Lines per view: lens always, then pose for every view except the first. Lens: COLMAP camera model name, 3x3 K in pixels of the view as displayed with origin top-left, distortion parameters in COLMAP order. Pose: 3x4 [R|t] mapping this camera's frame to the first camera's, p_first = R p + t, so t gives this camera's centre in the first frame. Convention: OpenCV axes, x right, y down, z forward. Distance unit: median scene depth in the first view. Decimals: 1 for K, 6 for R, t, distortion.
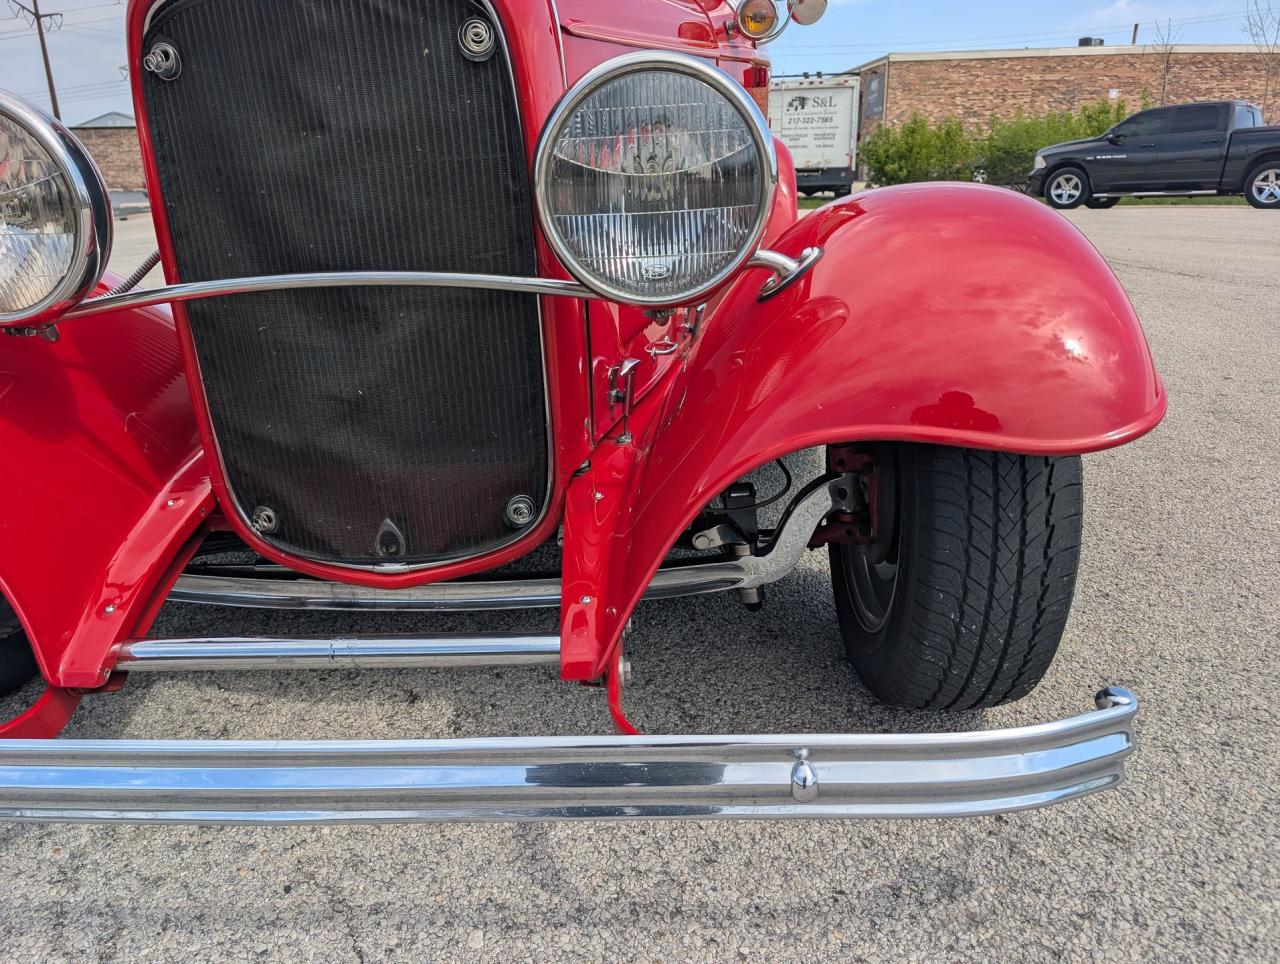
lens RADIAL K [[894.9, 0, 627.1], [0, 894.9, 488.7], [0, 0, 1]] dist [0.004036, -0.003397]
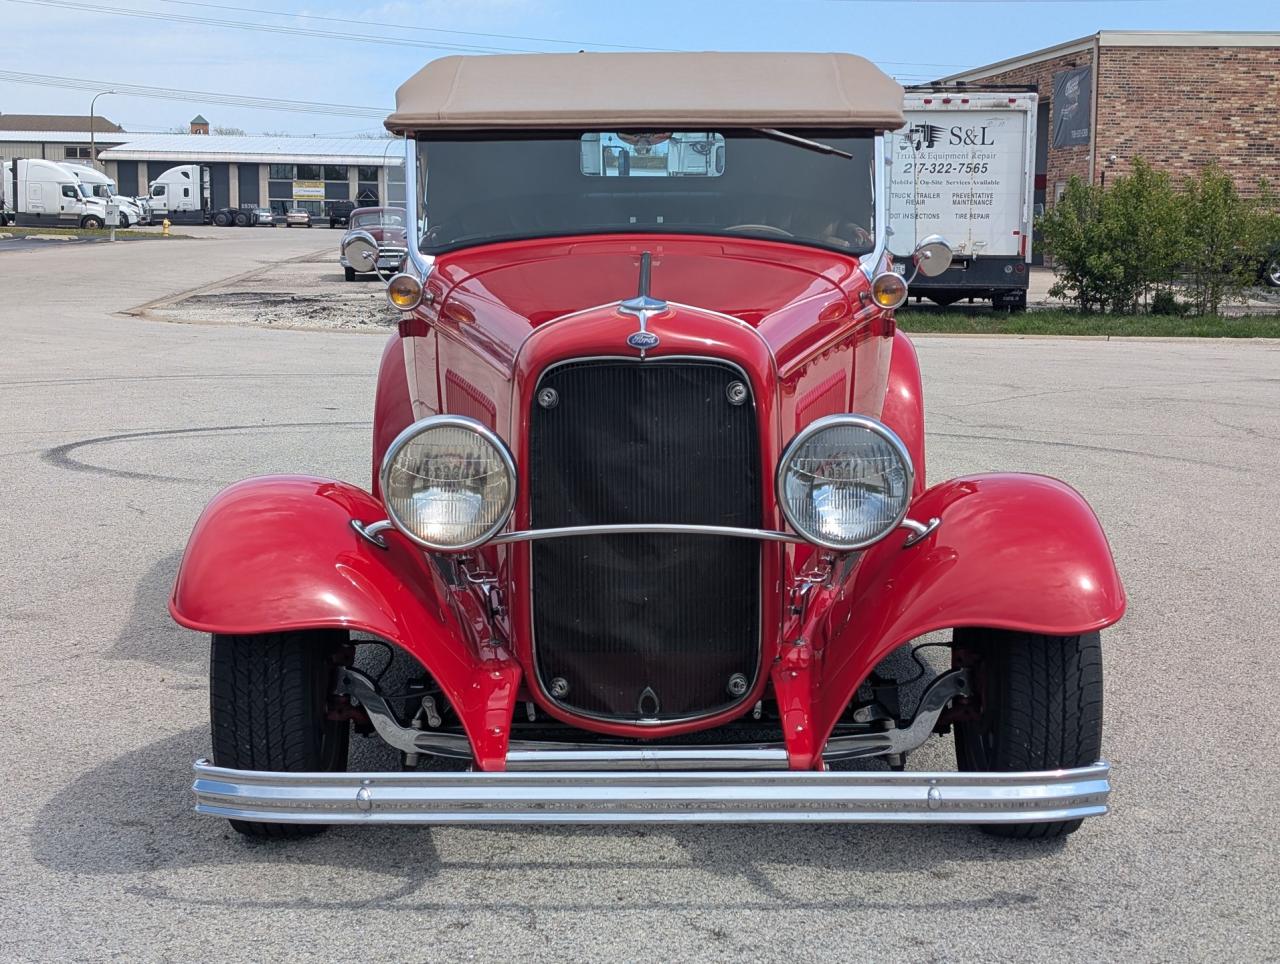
lens RADIAL K [[2005.6, 0, 640.0], [0, 2005.6, 482.0], [0, 0, 1]] dist [0.166500, -0.663067]
pose [[0.998633, 0.028377, 0.043899, -0.029251], [-0.018632, 0.977892, -0.208279, 0.026116], [-0.048838, 0.207176, 0.977084, -0.152224]]
